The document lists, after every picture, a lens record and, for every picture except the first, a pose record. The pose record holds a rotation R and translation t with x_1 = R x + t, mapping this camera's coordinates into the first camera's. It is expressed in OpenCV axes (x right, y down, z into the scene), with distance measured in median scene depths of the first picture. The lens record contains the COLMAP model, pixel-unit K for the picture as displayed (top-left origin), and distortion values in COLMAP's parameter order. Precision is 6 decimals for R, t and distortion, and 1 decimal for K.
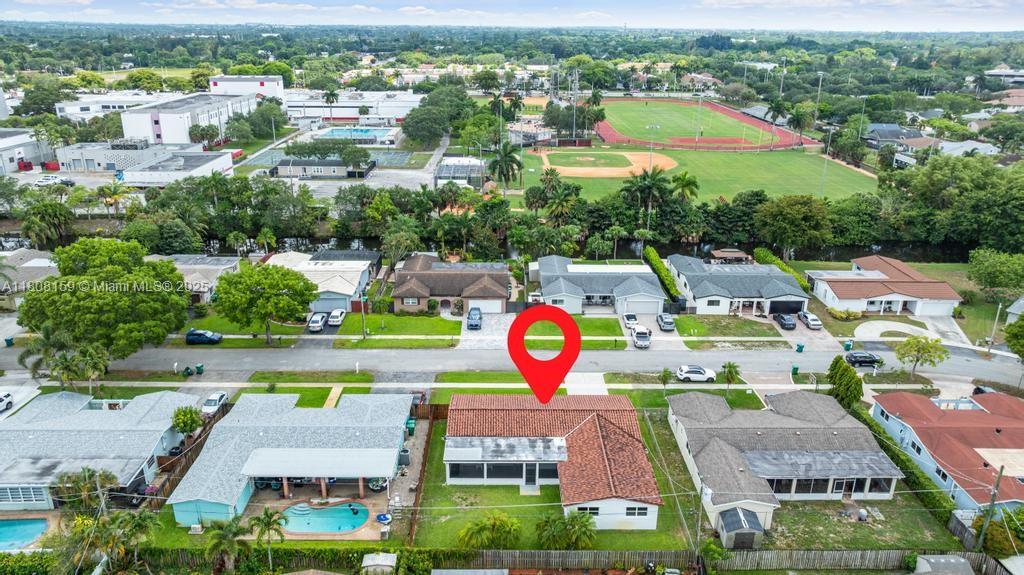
lens RADIAL K [[716.0, 0, 517.5], [0, 716.0, 284.9], [0, 0, 1]] dist [-0.018481, 0.002117]
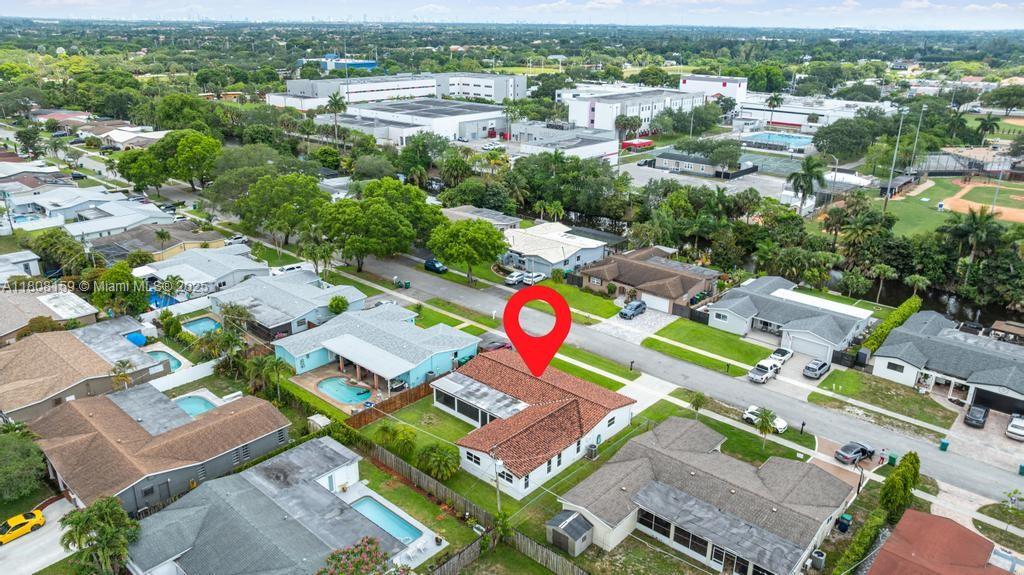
lens RADIAL K [[716.0, 0, 517.5], [0, 716.0, 291.2], [0, 0, 1]] dist [-0.018481, 0.002117]
pose [[0.735718, 0.236420, -0.634684, 0.456793], [-0.234650, 0.968035, 0.088590, -0.030359], [0.635341, 0.083752, 0.767677, 0.090125]]
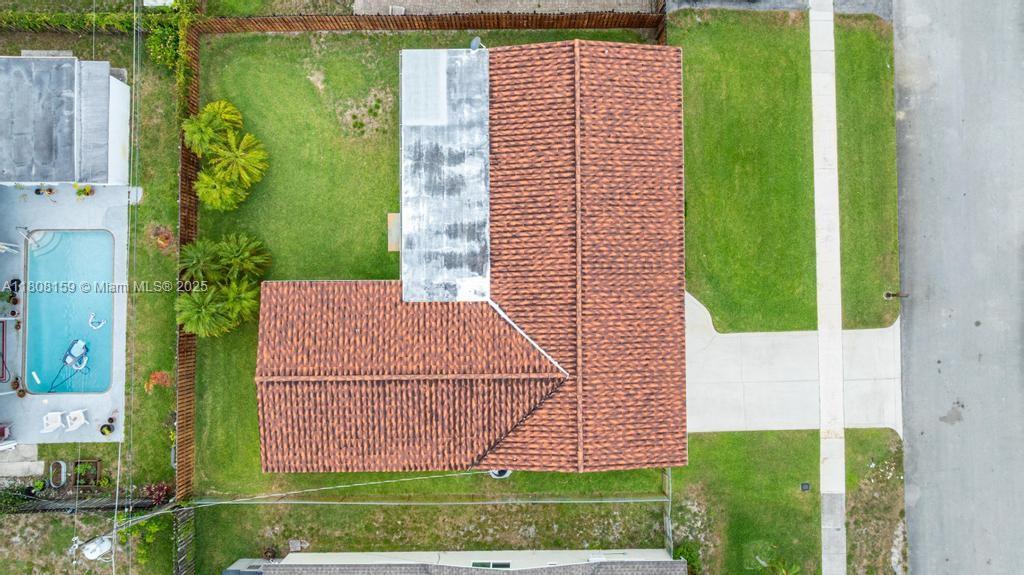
lens RADIAL K [[716.0, 0, 514.3], [0, 716.0, 286.9], [0, 0, 1]] dist [-0.018481, 0.002117]
pose [[-0.006029, 0.998976, -0.044847, 0.050563], [-0.346225, 0.039989, 0.937299, -0.147627], [0.938132, 0.021178, 0.345629, 0.557981]]
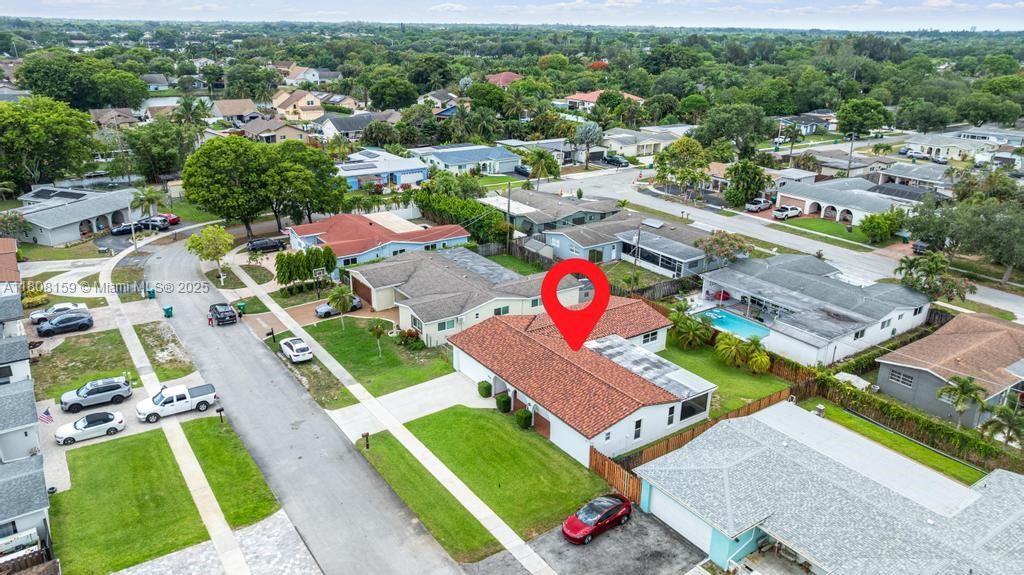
lens RADIAL K [[716.0, 0, 510.5], [0, 716.0, 288.3], [0, 0, 1]] dist [-0.018481, 0.002117]
pose [[-0.554827, -0.305996, 0.773650, -0.355829], [0.264299, 0.816908, 0.512648, -0.206275], [-0.788868, 0.488906, -0.372368, 0.888447]]
